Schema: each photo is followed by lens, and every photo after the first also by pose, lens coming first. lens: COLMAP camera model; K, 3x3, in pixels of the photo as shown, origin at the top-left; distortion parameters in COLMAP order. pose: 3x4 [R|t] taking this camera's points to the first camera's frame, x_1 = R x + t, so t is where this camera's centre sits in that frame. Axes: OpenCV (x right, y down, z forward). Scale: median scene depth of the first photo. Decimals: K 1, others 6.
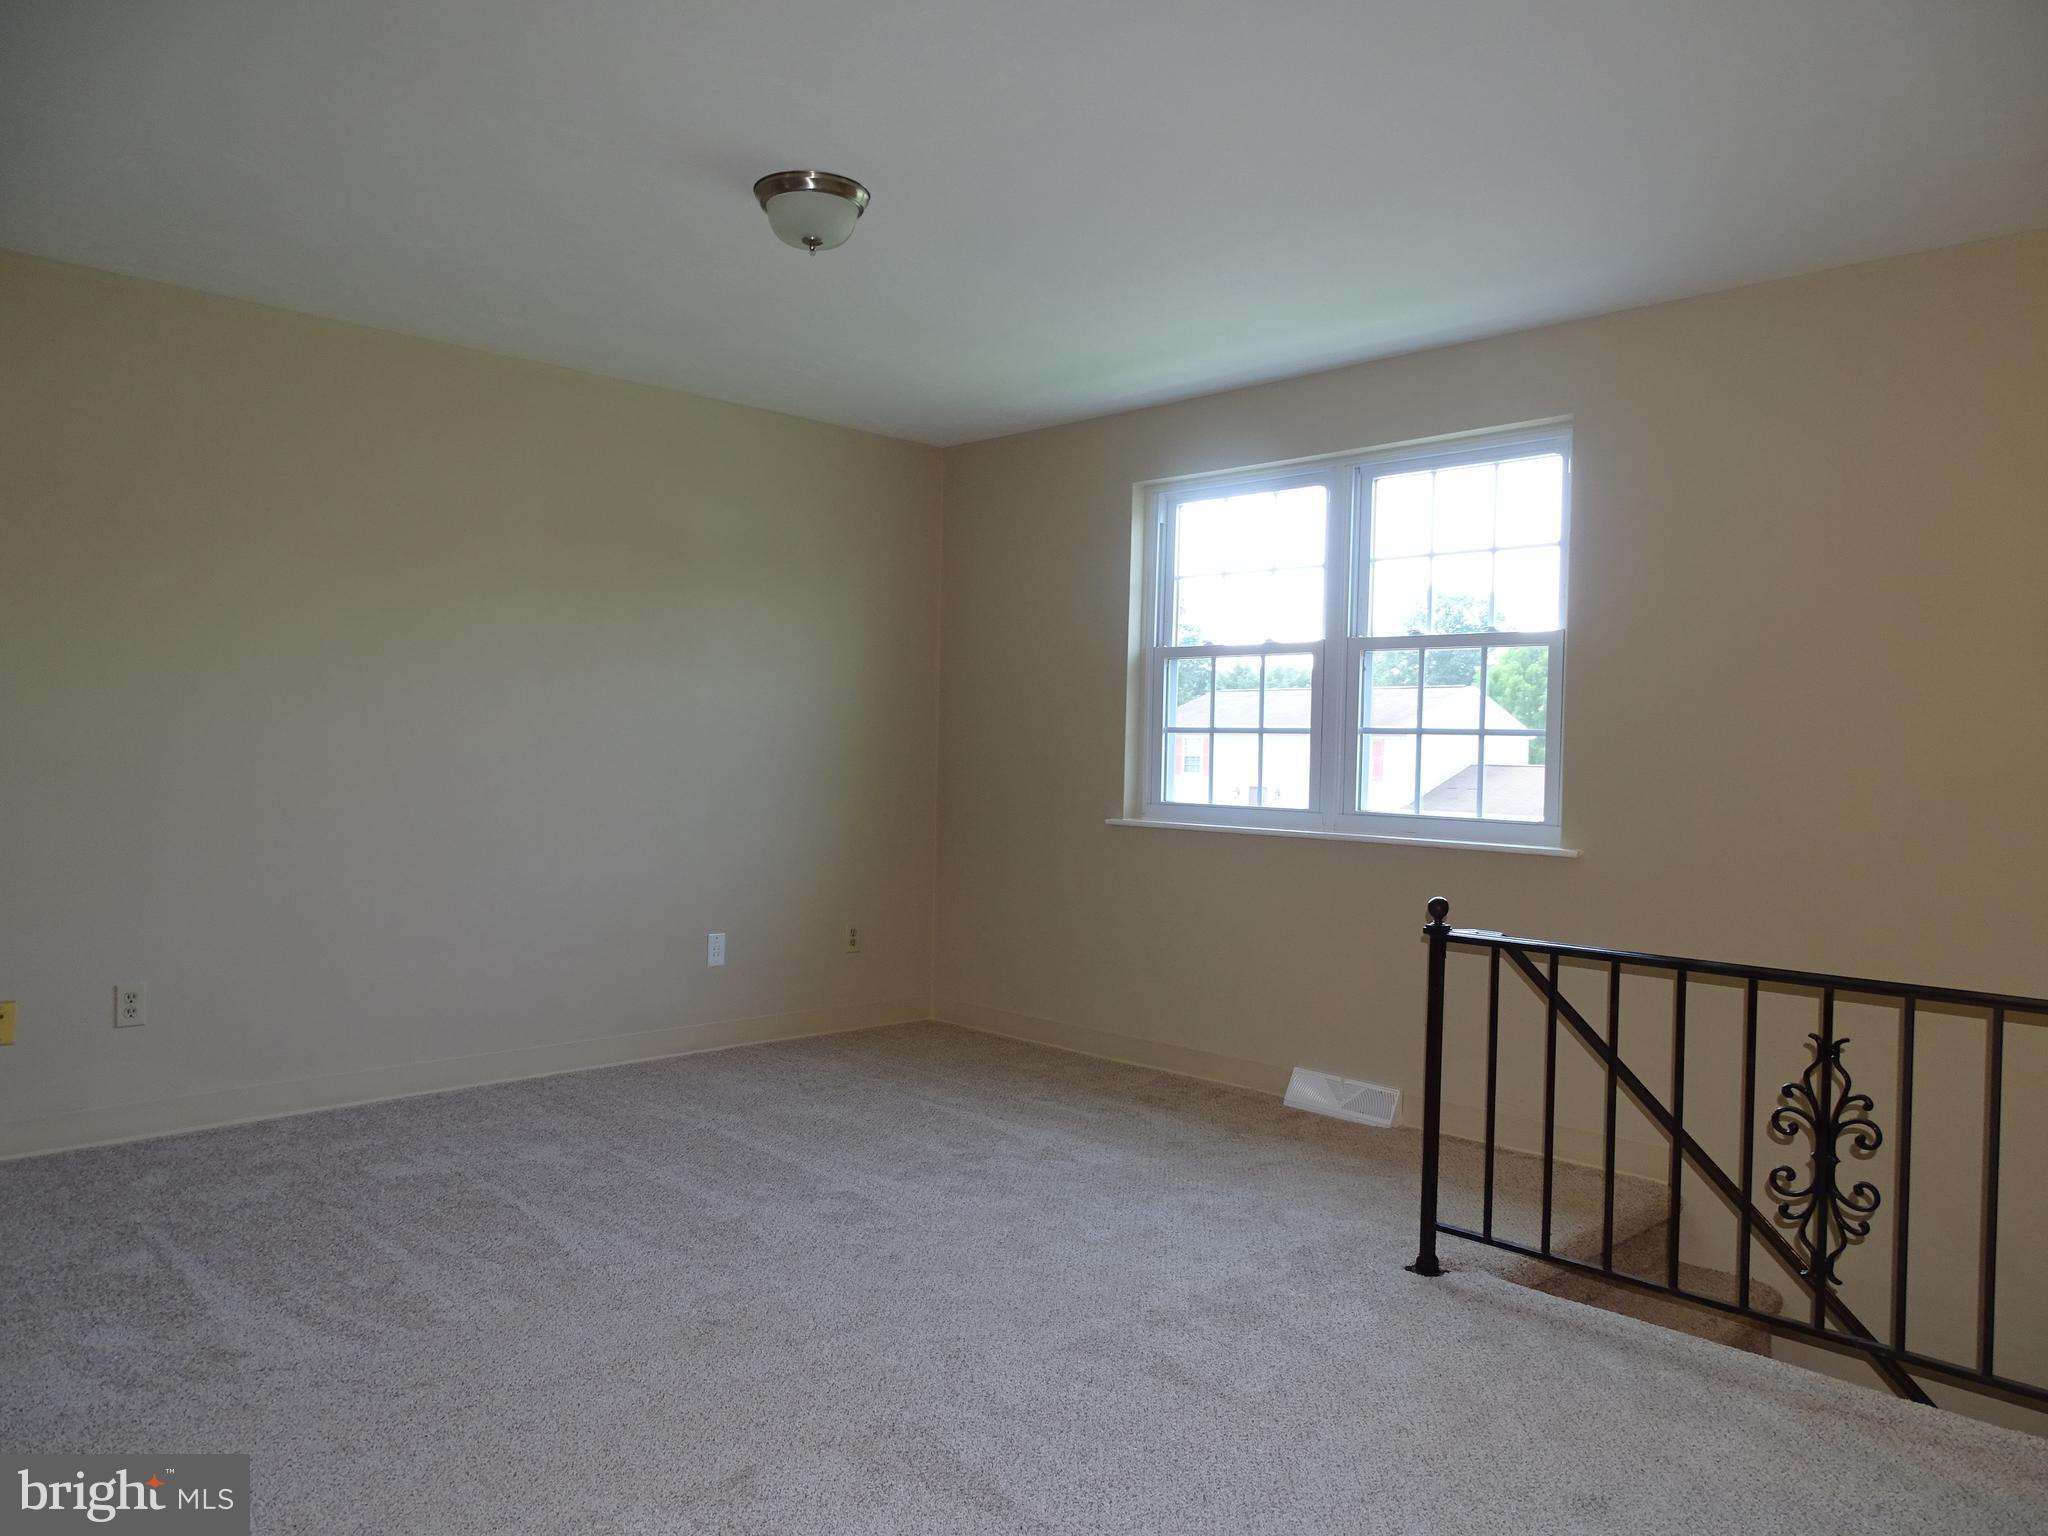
lens RADIAL K [[1469.4, 0, 1032.2], [0, 1469.4, 768.2], [0, 0, 1]] dist [0.006867, -0.007286]
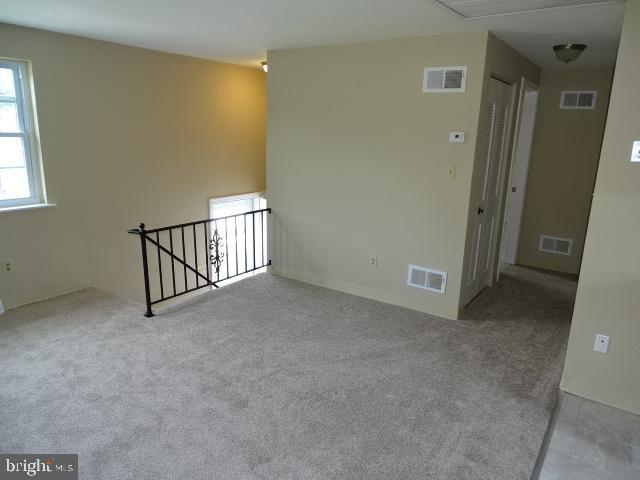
lens RADIAL K [[459.2, 0, 319.9], [0, 459.2, 243.9], [0, 0, 1]] dist [0.006867, -0.007286]
pose [[-0.185075, -0.265291, 0.946239, -0.718093], [-0.015218, 0.963531, 0.267163, -0.138271], [-0.982607, 0.035045, -0.182363, 0.596353]]
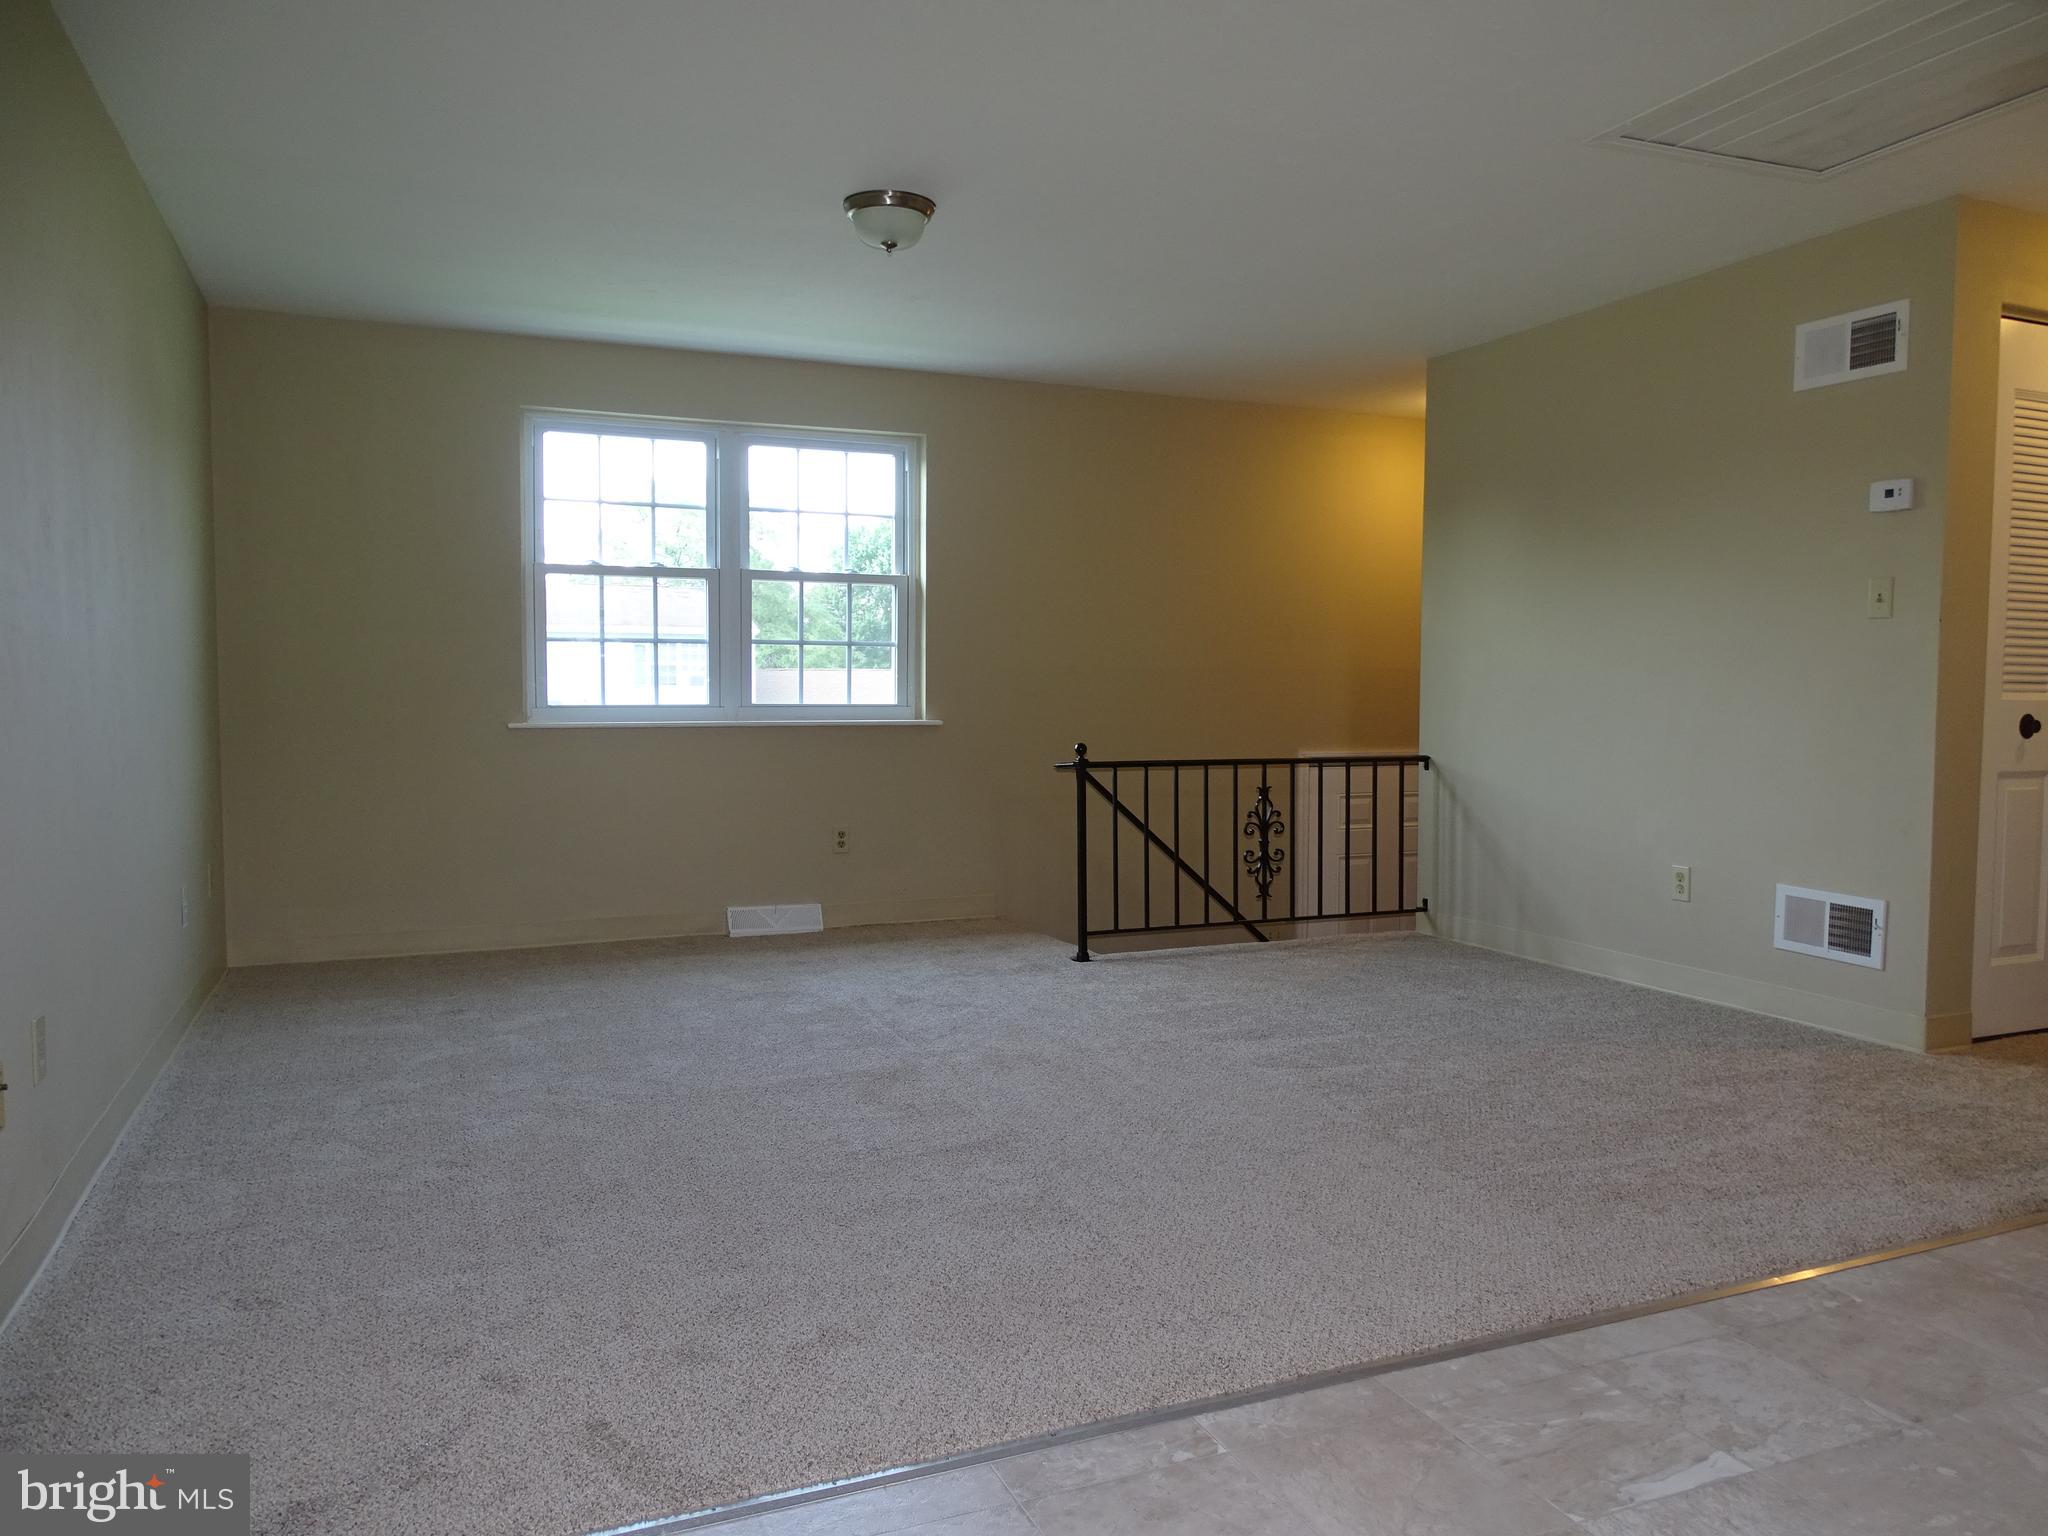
lens RADIAL K [[1469.4, 0, 1013.6], [0, 1469.4, 763.2], [0, 0, 1]] dist [0.006867, -0.007286]
pose [[0.372082, -0.064598, 0.925949, -1.019866], [0.017405, 0.997886, 0.062622, 0.004301], [-0.928037, -0.007185, 0.372419, 0.342097]]
